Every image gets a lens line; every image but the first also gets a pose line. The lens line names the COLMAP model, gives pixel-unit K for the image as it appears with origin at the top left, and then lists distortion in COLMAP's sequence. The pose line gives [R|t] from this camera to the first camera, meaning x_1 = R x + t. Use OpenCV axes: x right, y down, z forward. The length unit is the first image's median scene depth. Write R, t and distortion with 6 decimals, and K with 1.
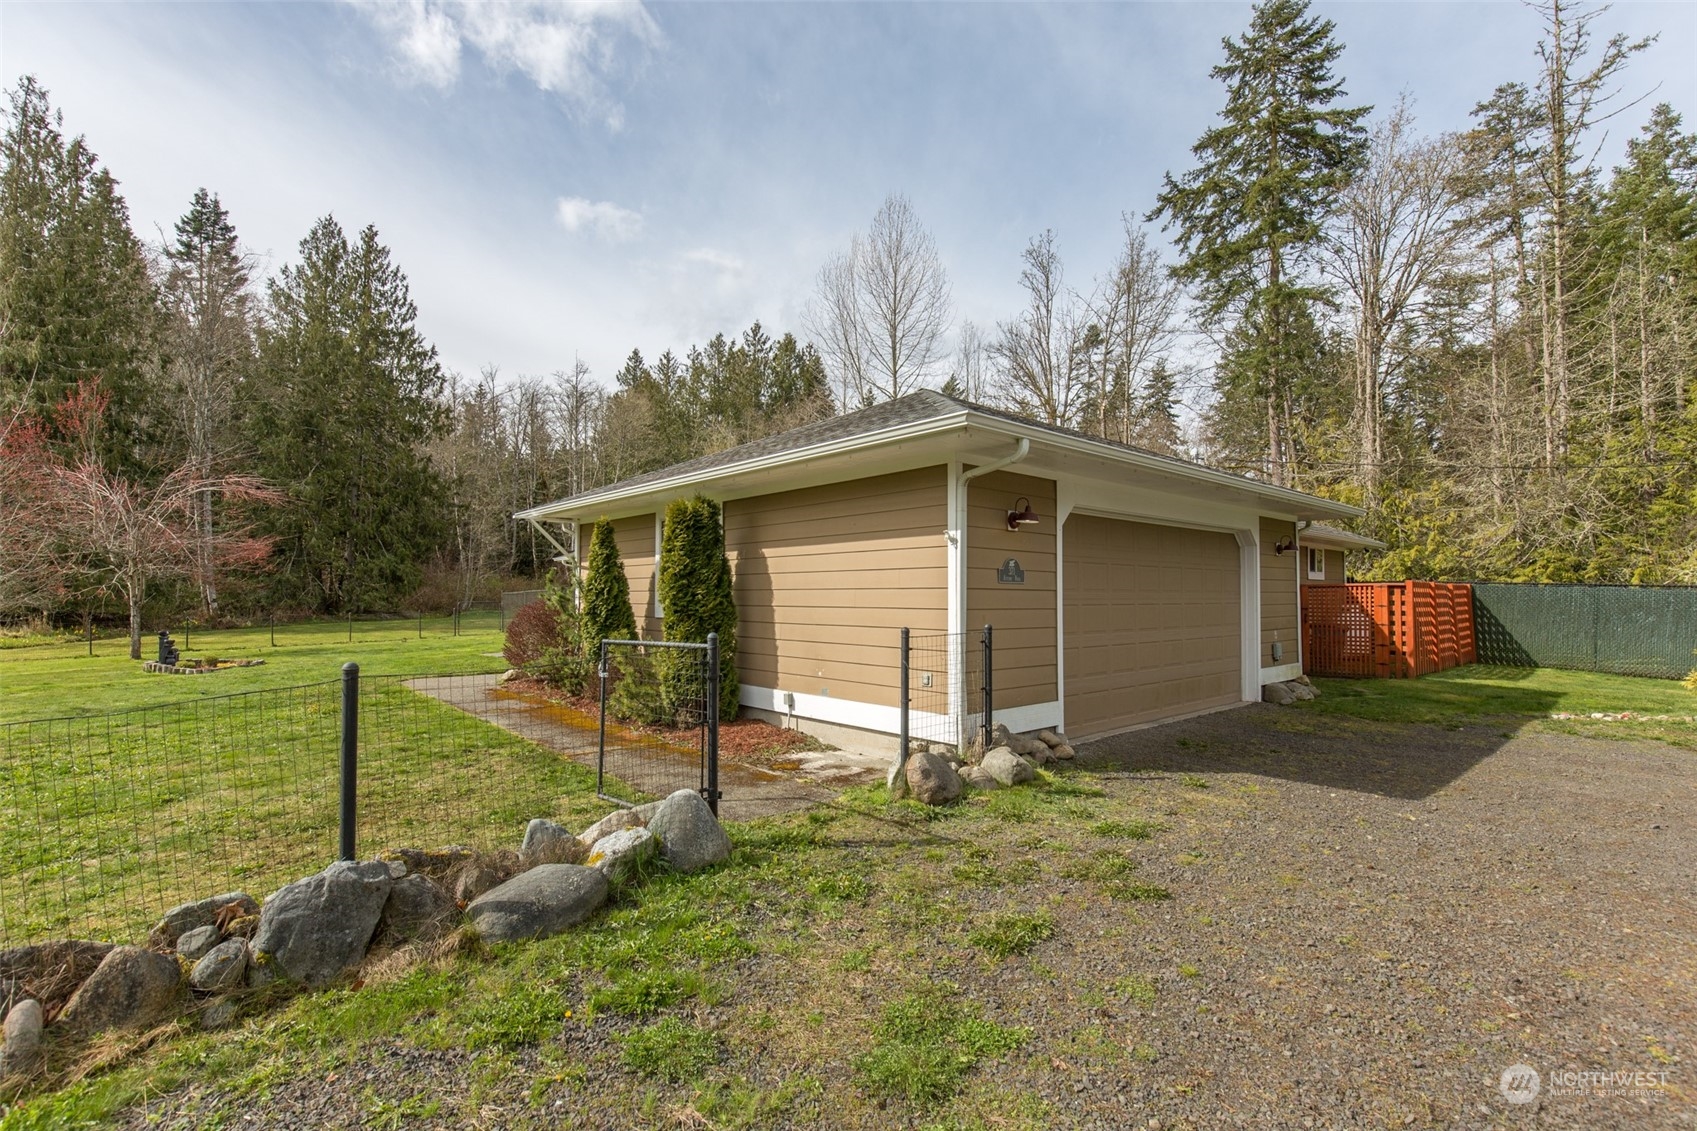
lens RADIAL K [[772.5, 0, 846.6], [0, 772.5, 563.3], [0, 0, 1]] dist [0.026585, -0.019376]
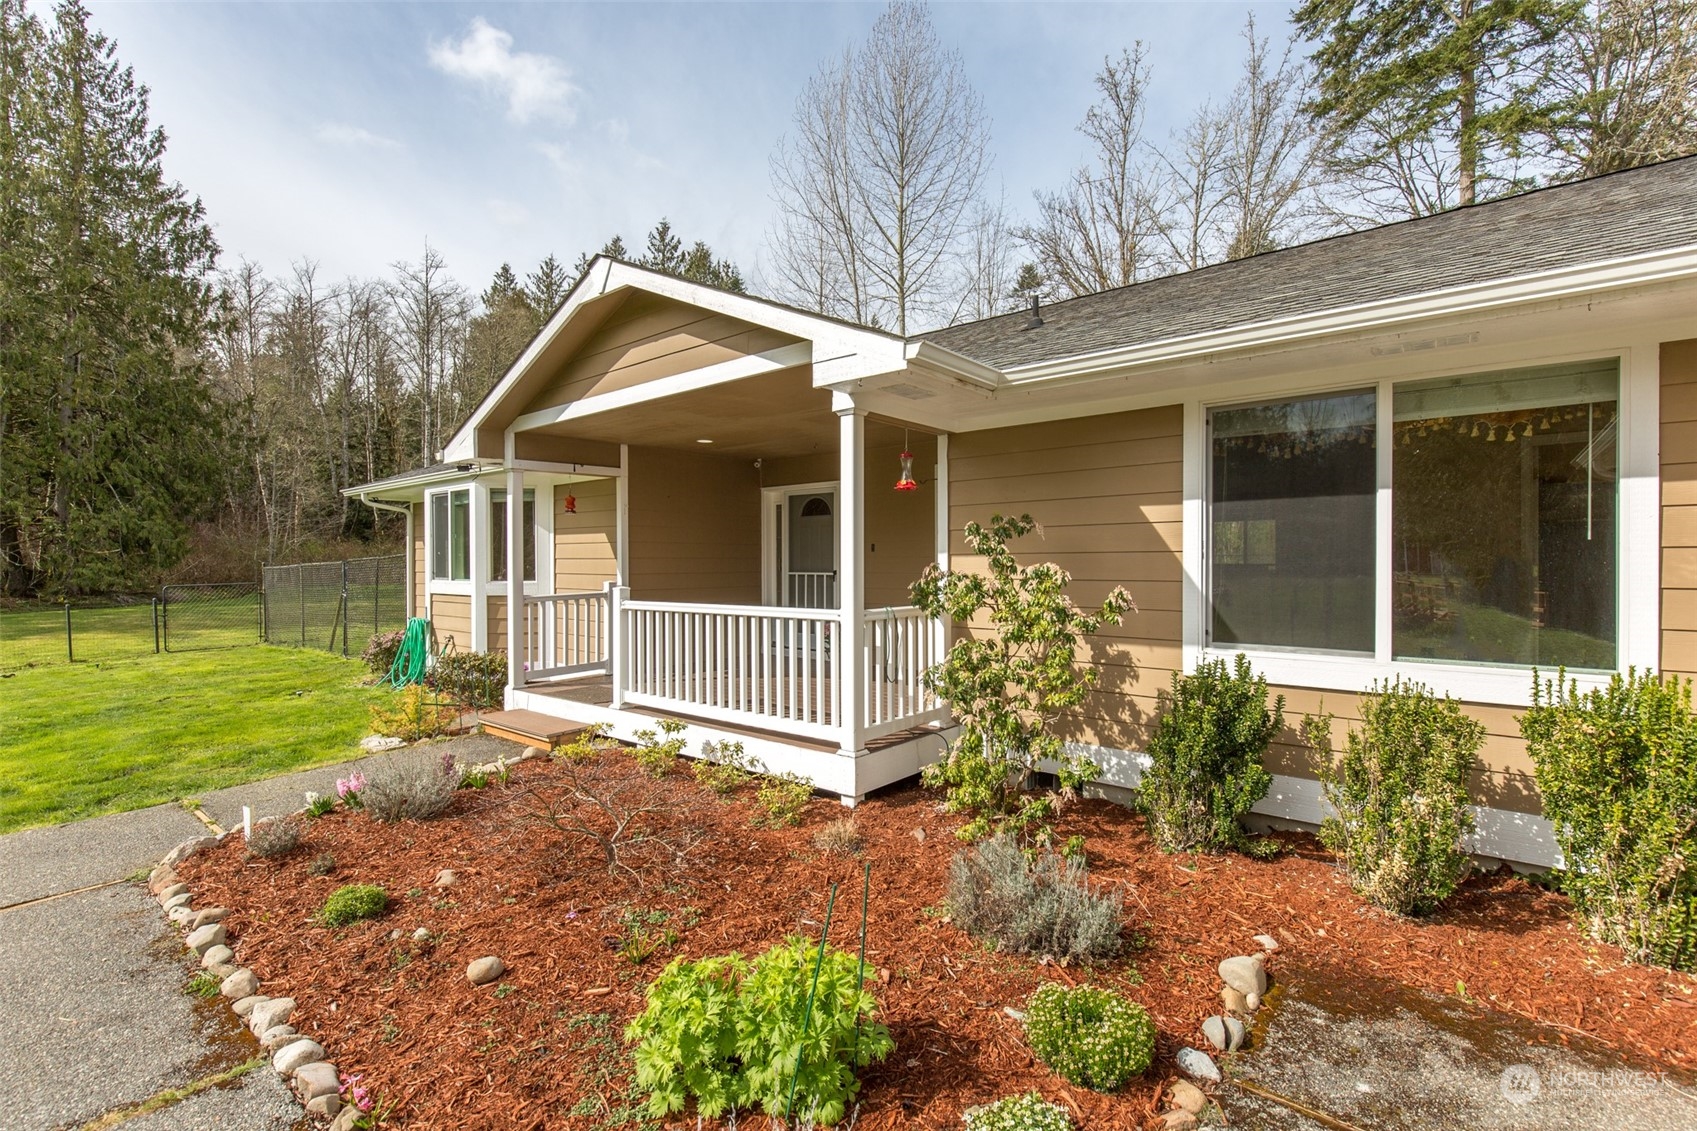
lens RADIAL K [[772.5, 0, 846.6], [0, 772.5, 563.3], [0, 0, 1]] dist [0.026585, -0.019376]
pose [[0.989035, -0.004285, 0.147619, -0.068595], [-0.002416, 0.998976, 0.045180, 0.004954], [-0.147662, -0.045041, 0.988012, 0.214596]]
